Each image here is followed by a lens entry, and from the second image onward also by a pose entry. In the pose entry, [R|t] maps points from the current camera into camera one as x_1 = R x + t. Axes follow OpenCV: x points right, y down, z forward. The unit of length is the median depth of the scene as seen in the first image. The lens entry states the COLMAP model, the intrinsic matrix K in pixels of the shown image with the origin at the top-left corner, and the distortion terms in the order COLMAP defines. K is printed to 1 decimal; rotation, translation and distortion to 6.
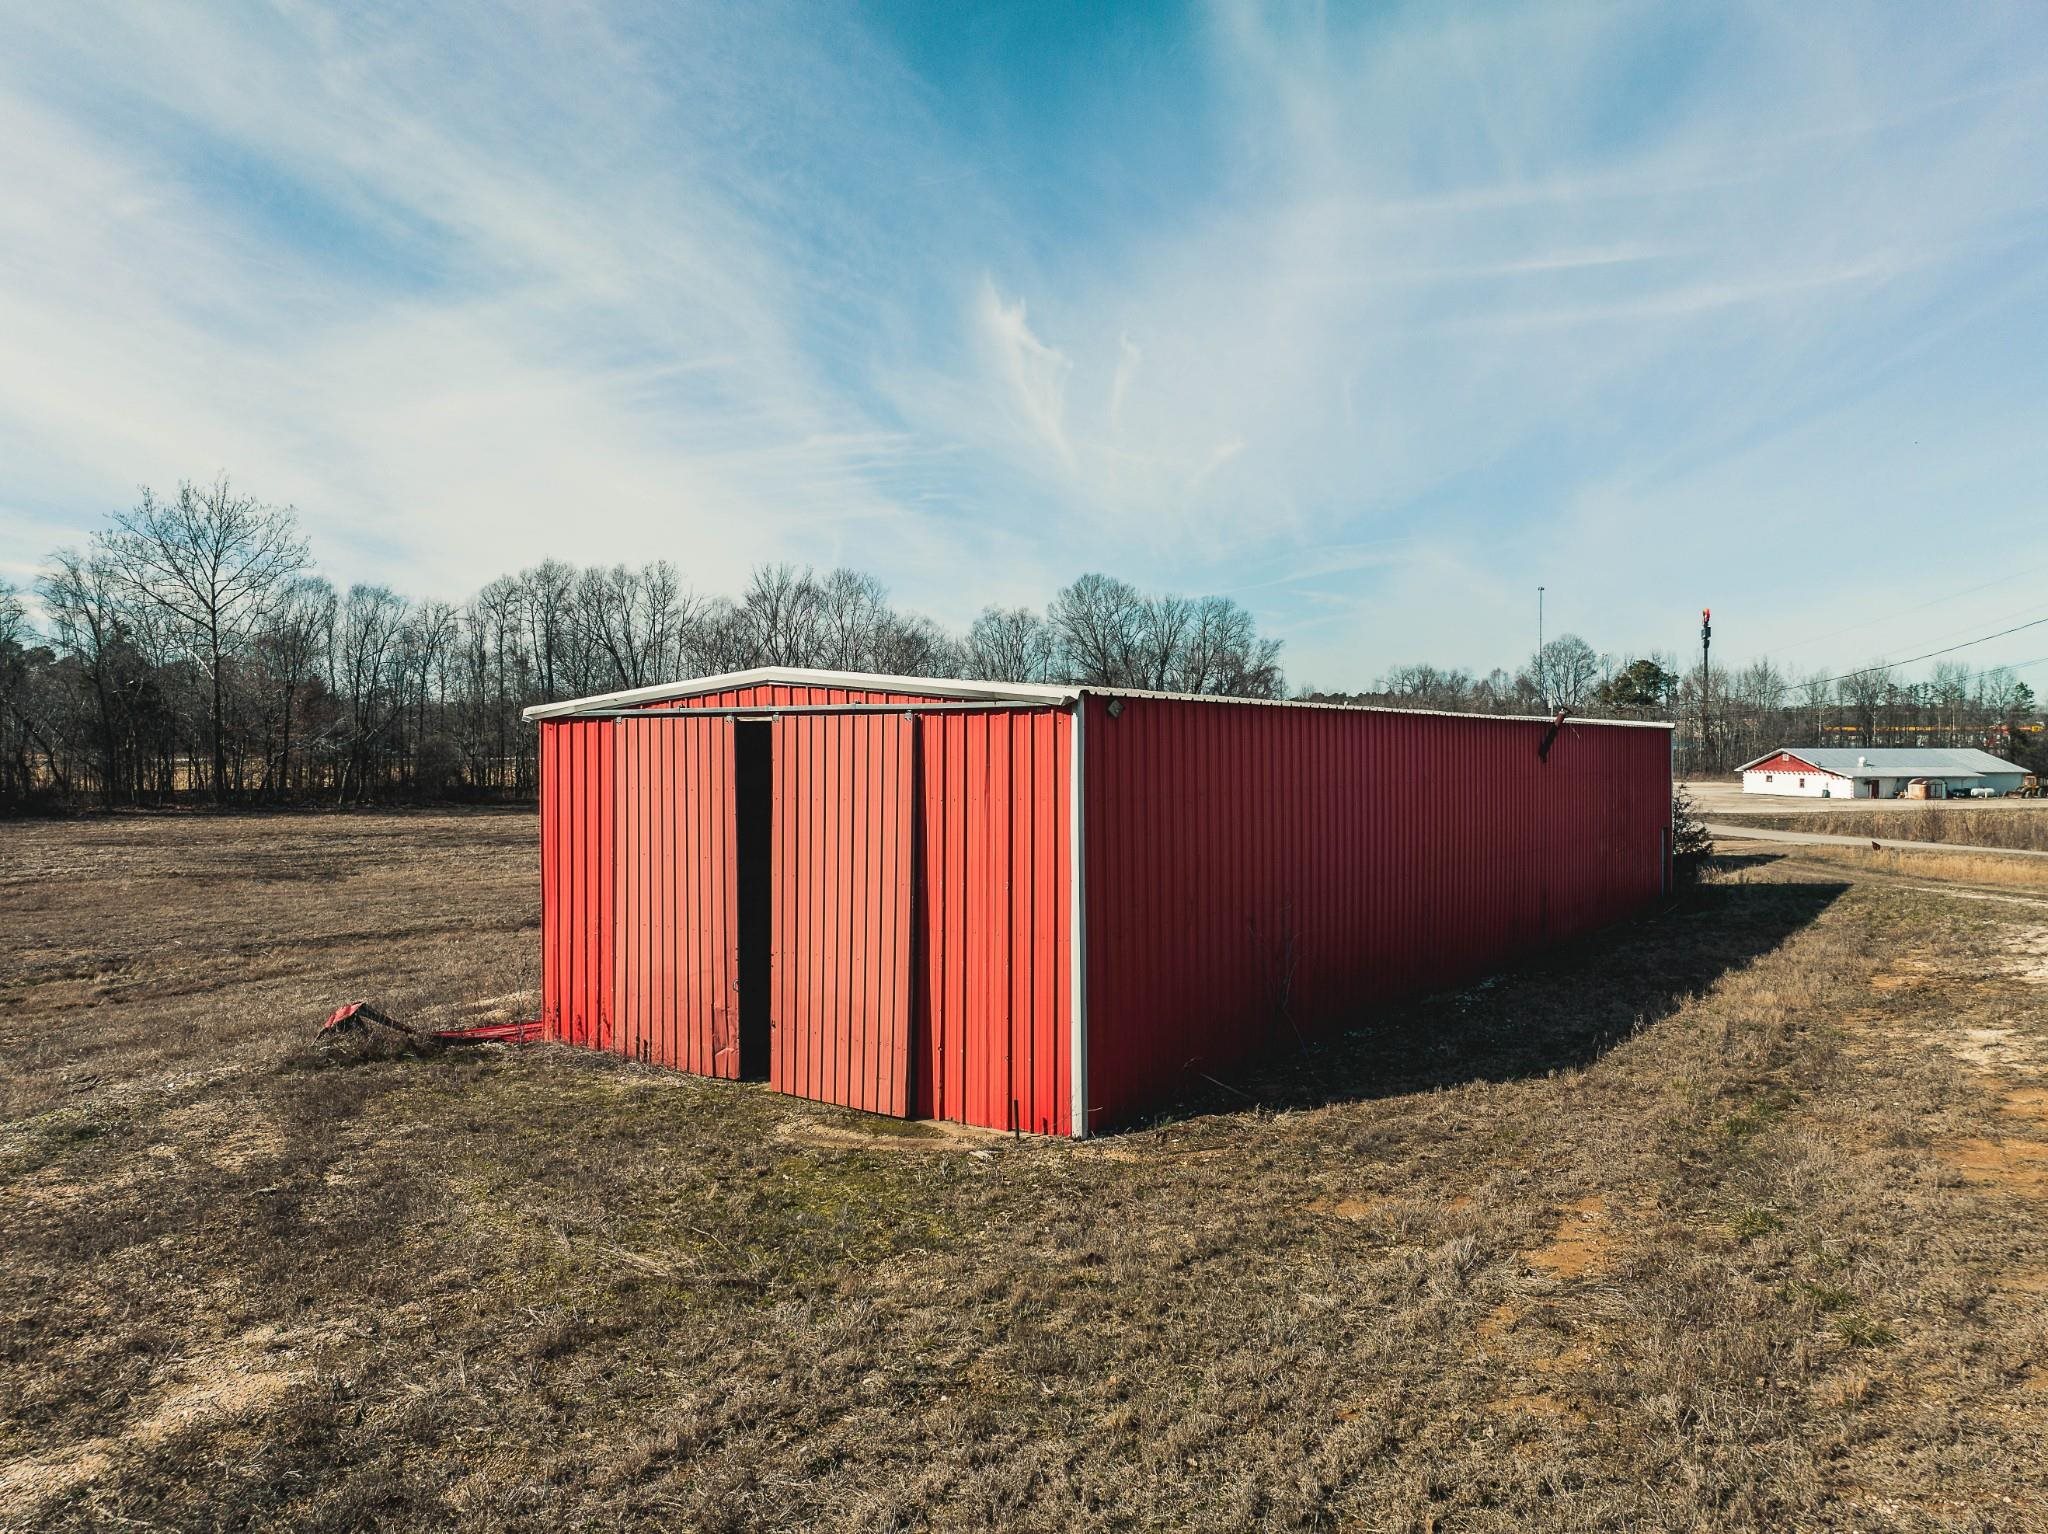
lens RADIAL K [[1438.6, 0, 1014.9], [0, 1438.6, 771.4], [0, 0, 1]] dist [-0.001942, 0.001611]
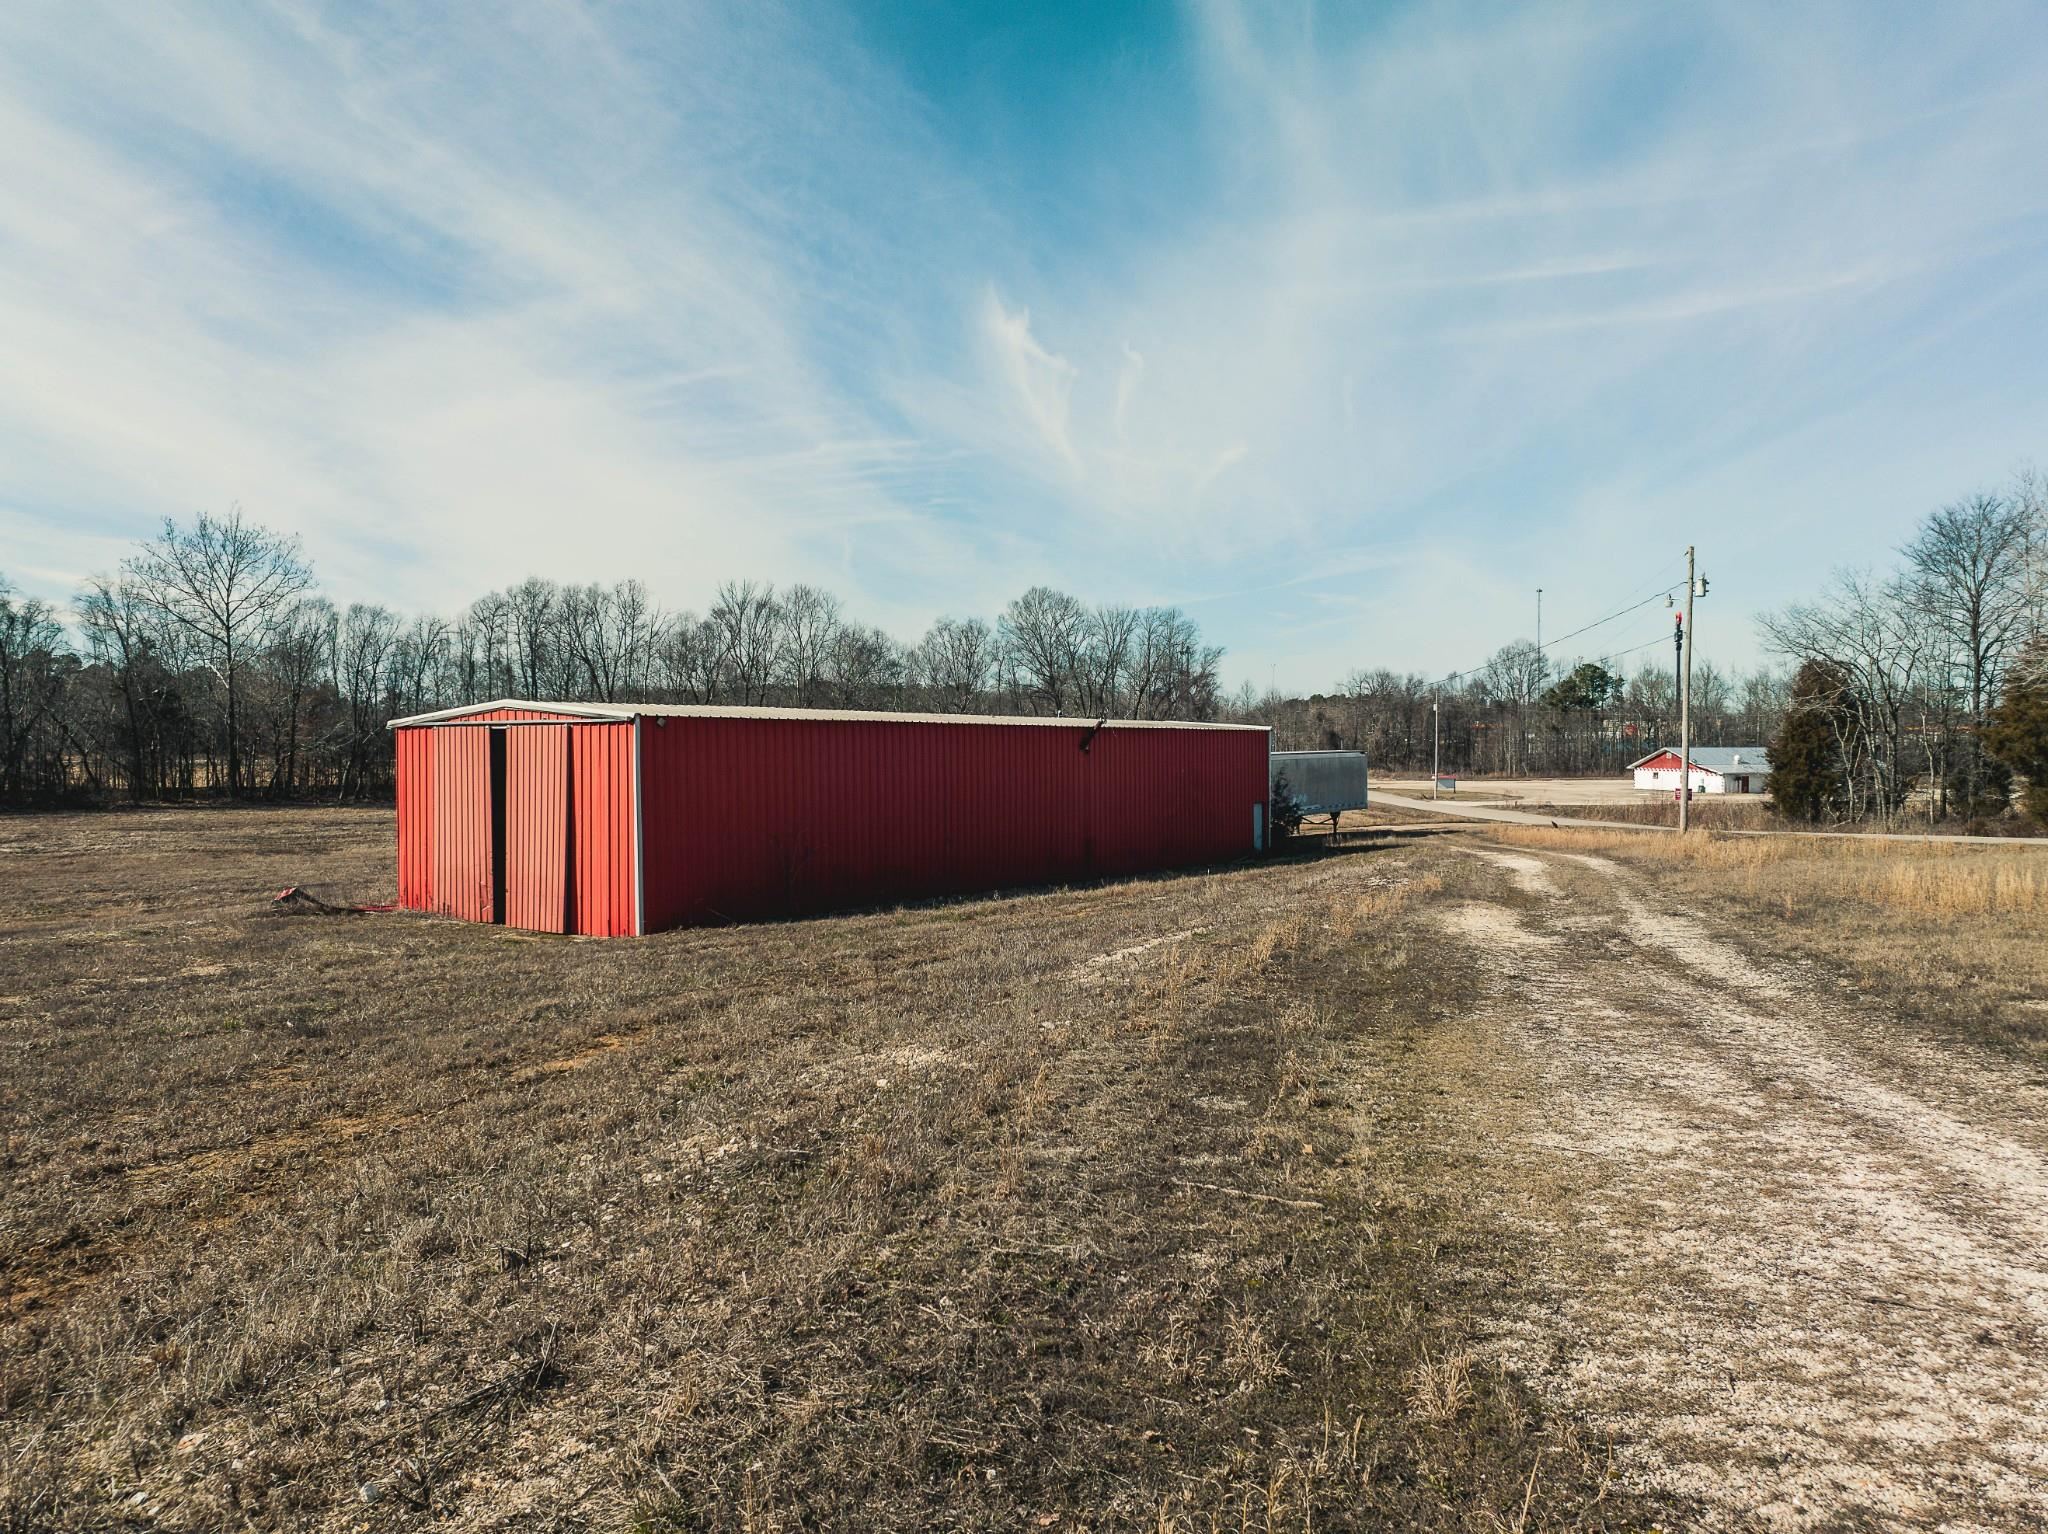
lens RADIAL K [[1423.1, 0, 1024.0], [0, 1423.1, 767.0], [0, 0, 1]] dist [-0.007989, -0.004730]
pose [[0.999998, -0.001861, 0.000138, 0.052342], [0.001861, 0.999991, -0.003797, 0.002446], [-0.000131, 0.003798, 0.999993, -0.088466]]
